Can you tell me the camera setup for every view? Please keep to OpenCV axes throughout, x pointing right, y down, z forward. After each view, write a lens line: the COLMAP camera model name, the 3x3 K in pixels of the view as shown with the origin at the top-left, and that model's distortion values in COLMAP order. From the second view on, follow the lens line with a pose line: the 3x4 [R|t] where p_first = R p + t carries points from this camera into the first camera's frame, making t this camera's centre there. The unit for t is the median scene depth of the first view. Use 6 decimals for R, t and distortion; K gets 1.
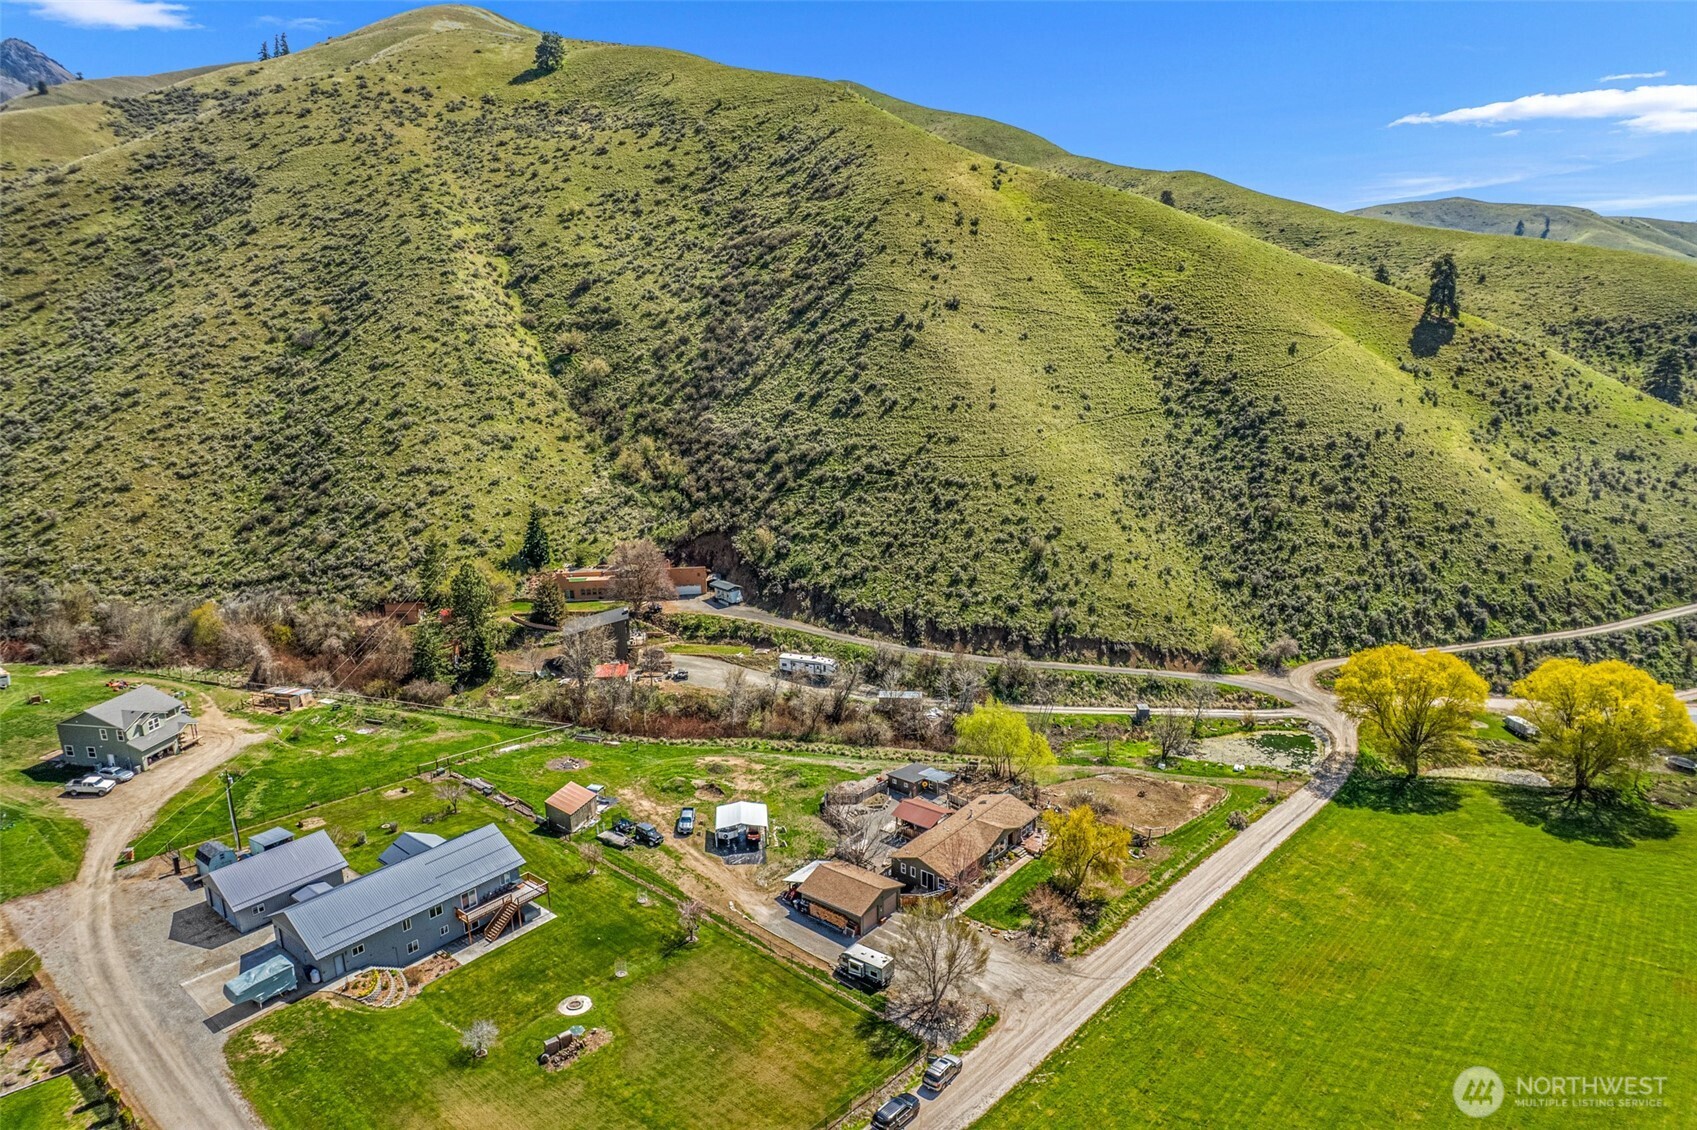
lens RADIAL K [[1099.9, 0, 848.5], [0, 1099.9, 565.0], [0, 0, 1]] dist [-0.079046, 0.073544]
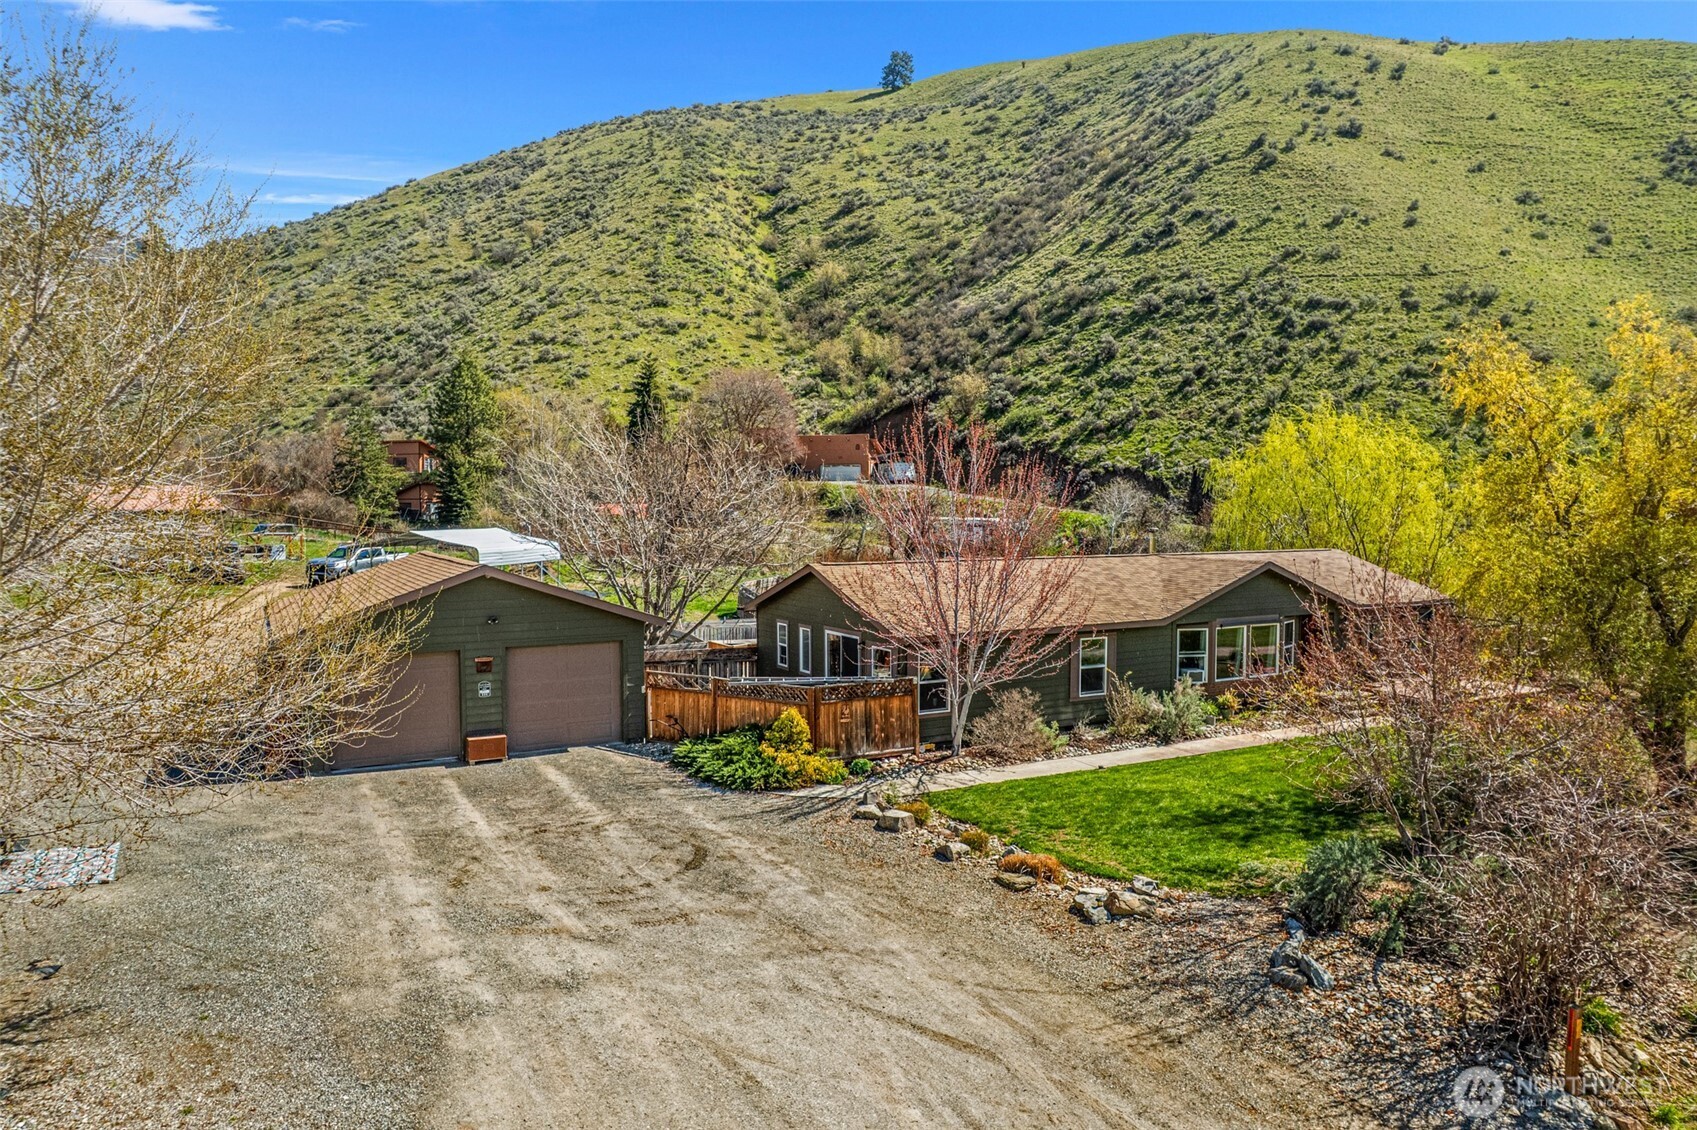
lens RADIAL K [[1105.4, 0, 848.5], [0, 1105.4, 565.0], [0, 0, 1]] dist [-0.079624, 0.070099]
pose [[0.924781, 0.034002, -0.378977, 0.087593], [-0.105296, 0.979972, -0.169021, 0.170518], [0.365640, 0.196212, 0.909840, 0.449442]]
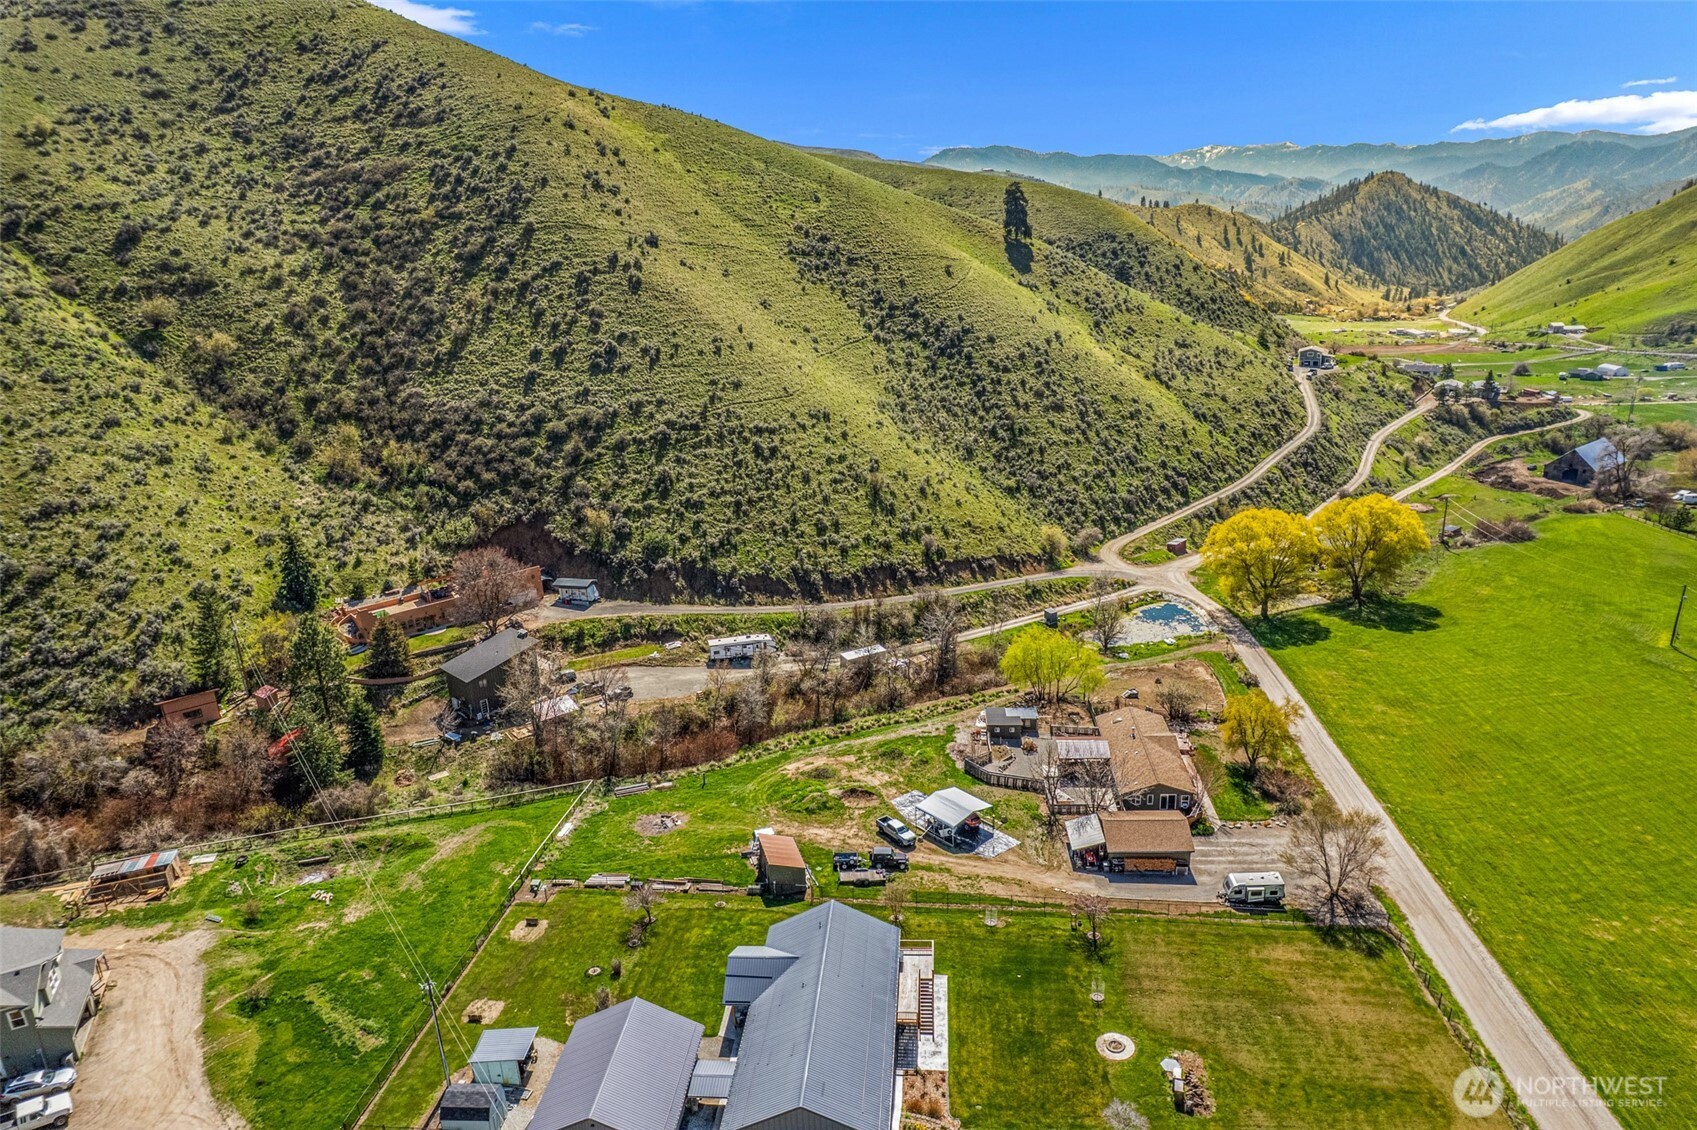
lens RADIAL K [[1099.9, 0, 848.5], [0, 1099.9, 565.0], [0, 0, 1]] dist [-0.079046, 0.073544]
pose [[0.820959, -0.188286, 0.539049, -0.372321], [0.164841, 0.982023, 0.091964, -0.035276], [-0.546675, 0.013359, 0.837239, 0.182355]]
